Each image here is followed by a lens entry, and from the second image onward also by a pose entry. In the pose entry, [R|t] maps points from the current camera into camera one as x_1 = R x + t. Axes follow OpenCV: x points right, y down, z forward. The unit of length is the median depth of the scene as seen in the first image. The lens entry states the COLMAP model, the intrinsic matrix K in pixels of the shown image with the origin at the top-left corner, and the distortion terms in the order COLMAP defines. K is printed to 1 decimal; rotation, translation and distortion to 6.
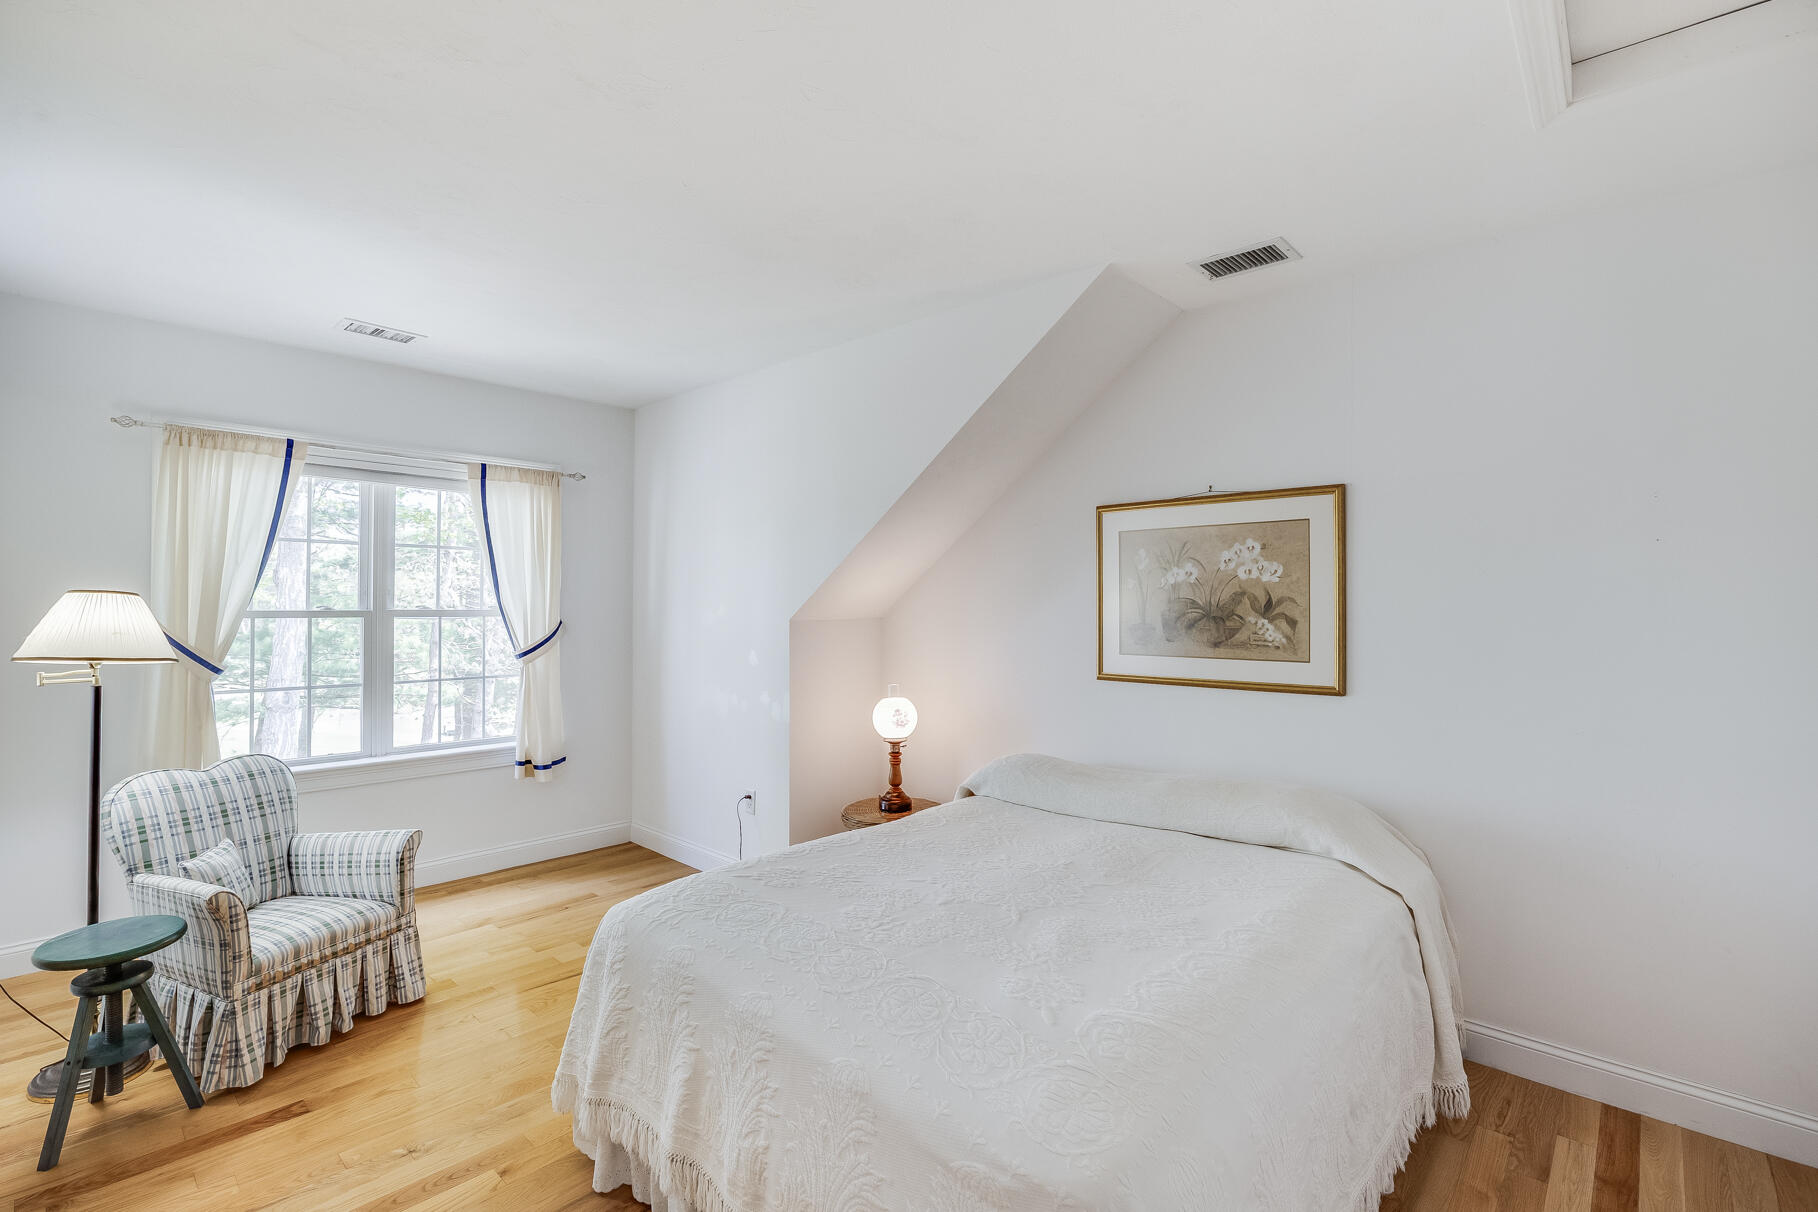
lens RADIAL K [[816.5, 0, 909.6], [0, 816.5, 598.6], [0, 0, 1]] dist [-0.021224, 0.000151]
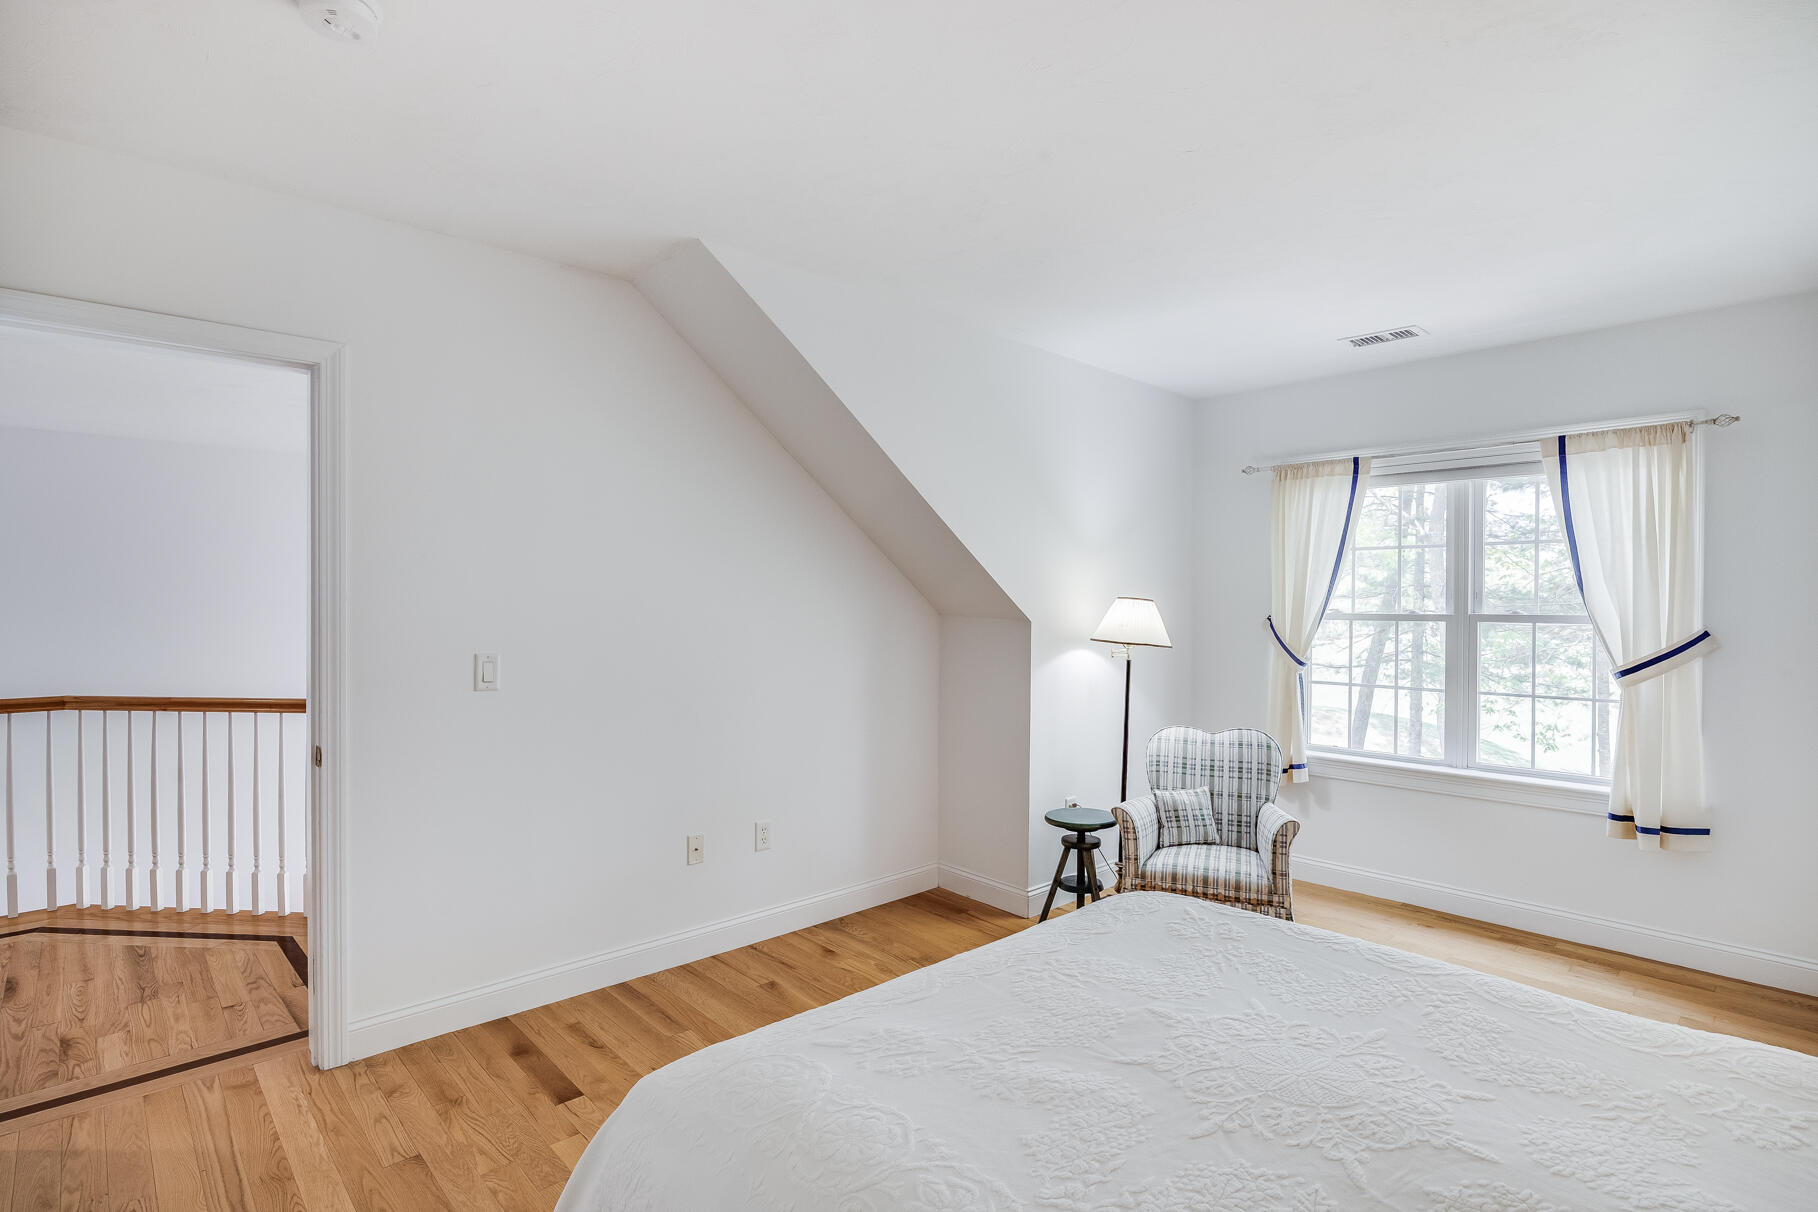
lens RADIAL K [[909.2, 0, 910.7], [0, 909.2, 608.9], [0, 0, 1]] dist [-0.004828, 0.000034]
pose [[-0.078586, 0.002058, -0.996905, 0.508881], [0.003228, 0.999993, 0.001809, 0.004368], [0.996902, -0.003076, -0.078592, 0.491060]]
